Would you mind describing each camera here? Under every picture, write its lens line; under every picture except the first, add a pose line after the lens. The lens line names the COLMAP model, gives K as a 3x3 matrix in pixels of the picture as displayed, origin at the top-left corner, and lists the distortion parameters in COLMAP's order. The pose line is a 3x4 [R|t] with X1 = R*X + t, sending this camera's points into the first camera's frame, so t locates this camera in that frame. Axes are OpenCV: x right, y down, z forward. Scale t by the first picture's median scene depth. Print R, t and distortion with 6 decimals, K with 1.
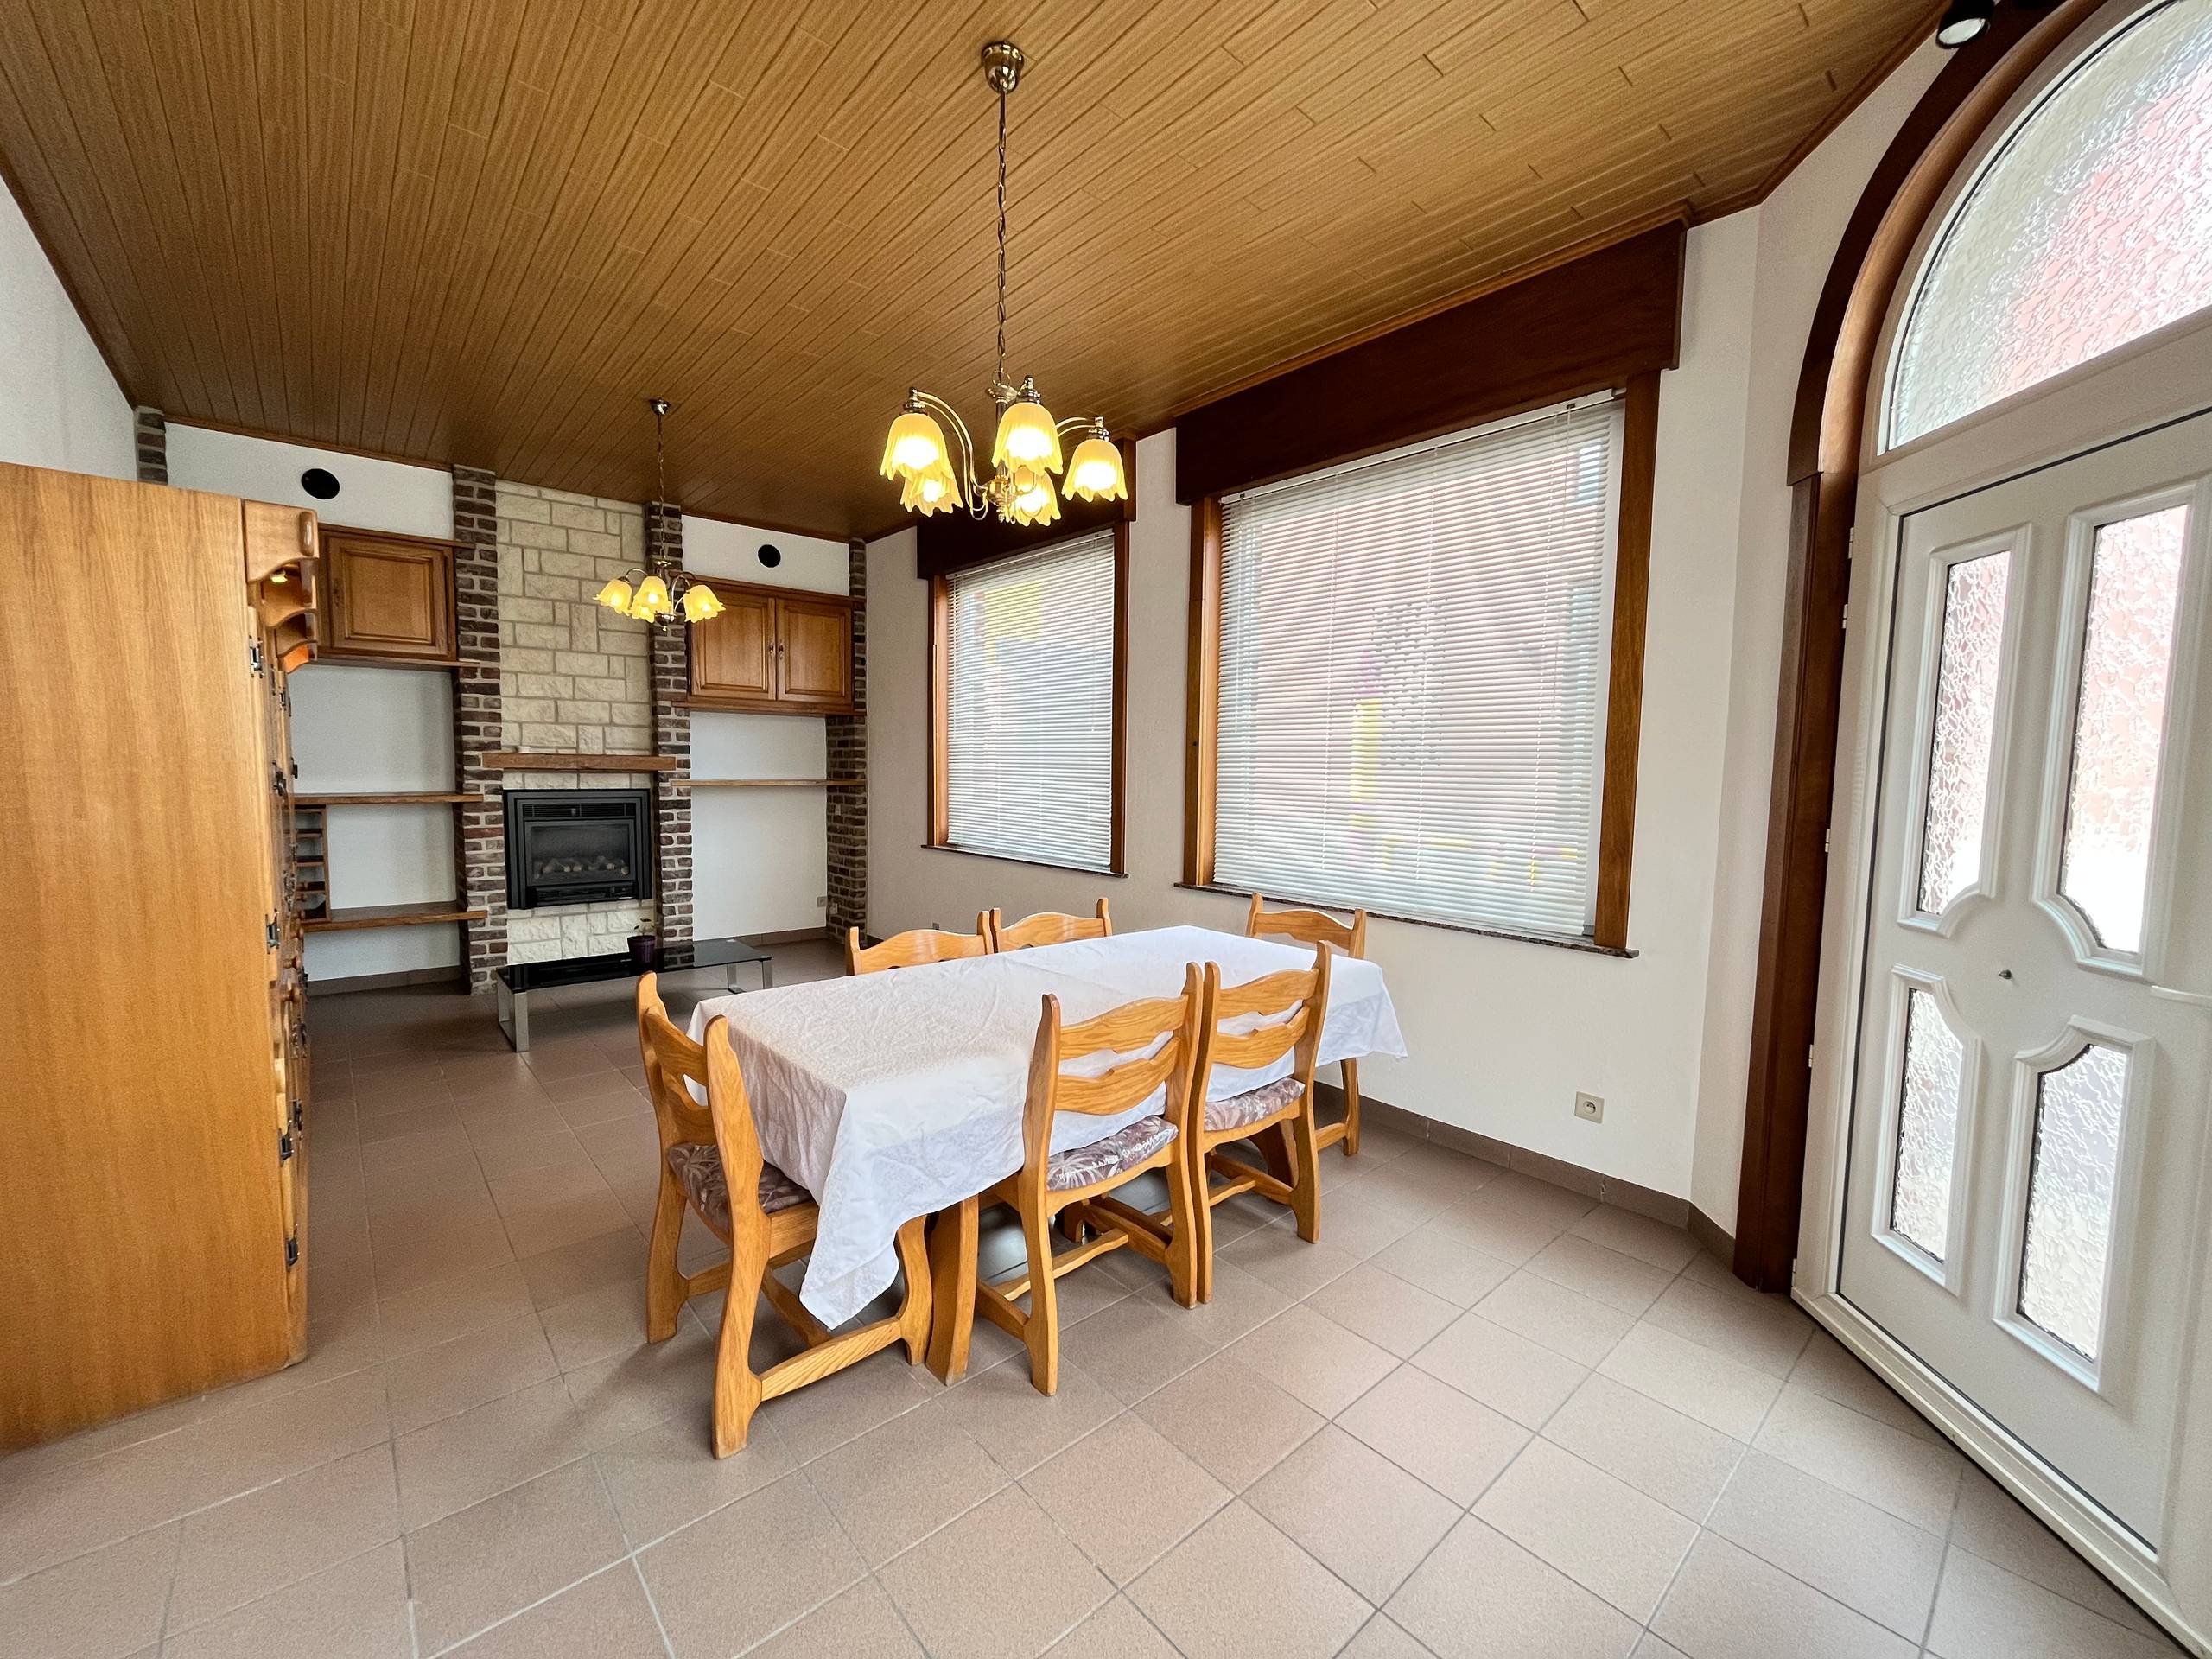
lens RADIAL K [[885.7, 0, 1097.6], [0, 885.7, 830.4], [0, 0, 1]] dist [-0.001204, -0.000652]
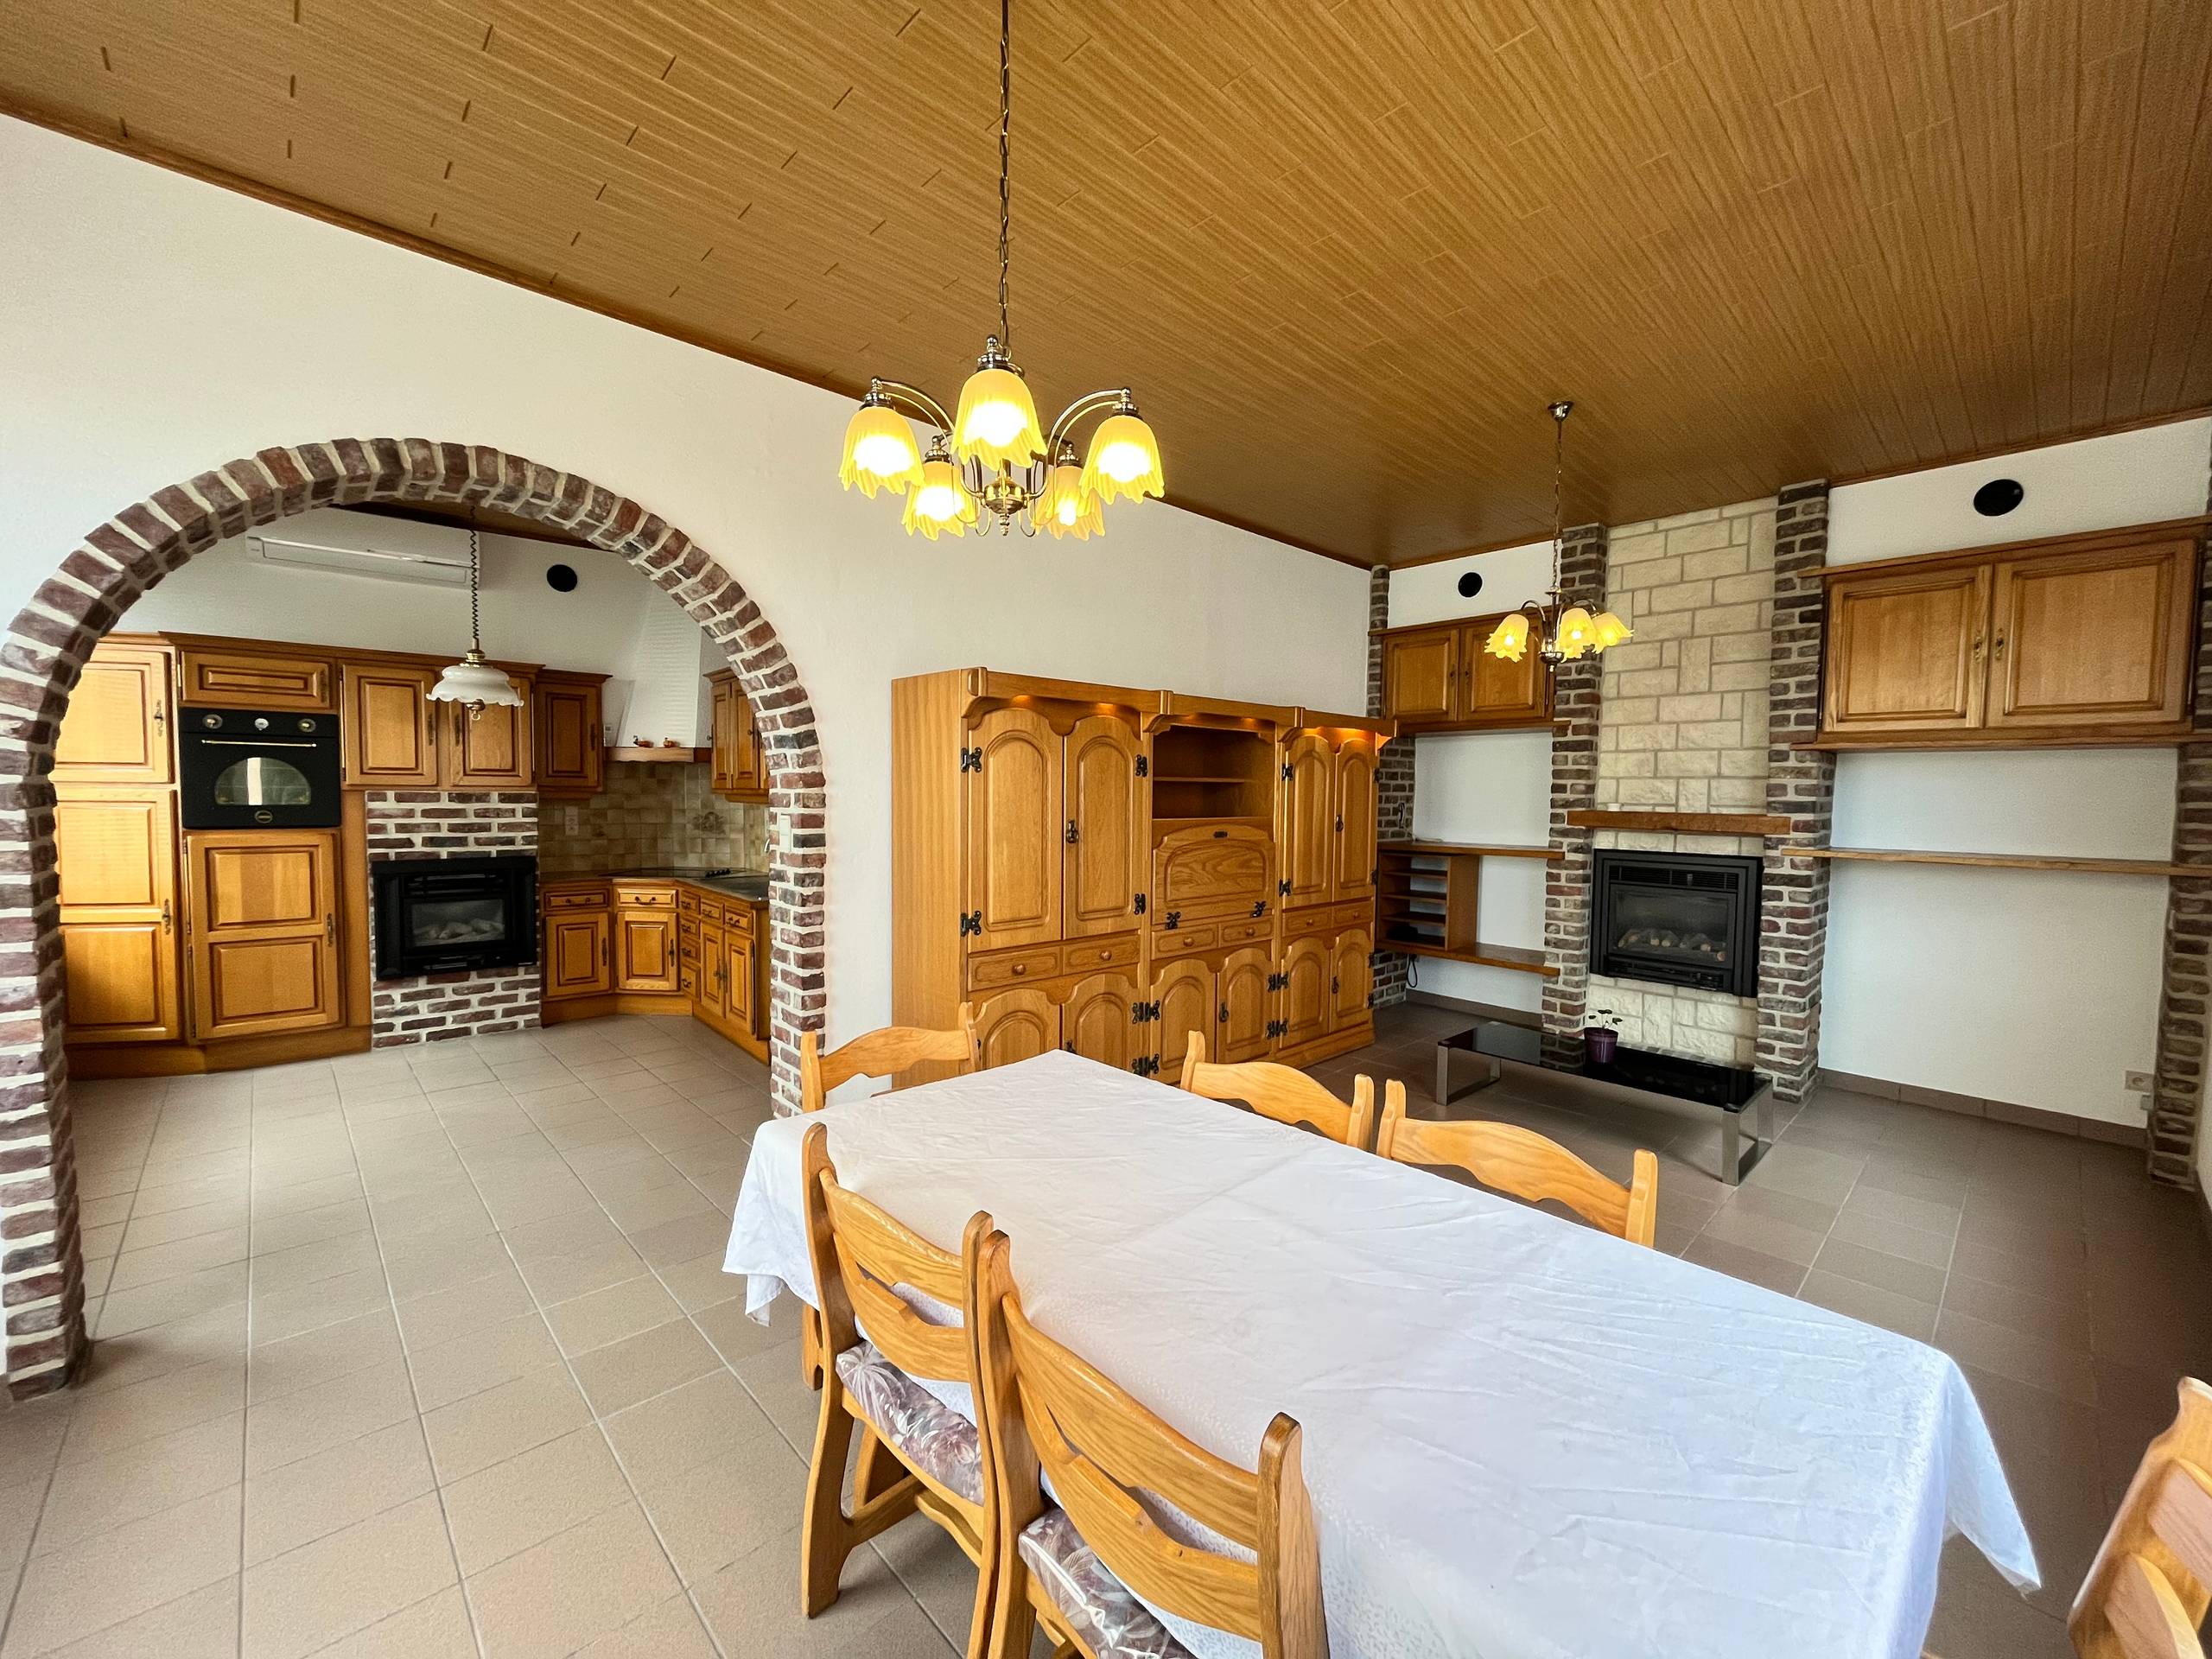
lens RADIAL K [[885.7, 0, 1100.1], [0, 885.7, 833.8], [0, 0, 1]] dist [-0.001204, -0.000652]
pose [[0.043559, 0.035288, -0.998427, 0.254730], [-0.084929, 0.995889, 0.031493, -0.044484], [0.995434, 0.083424, 0.046377, 0.399575]]
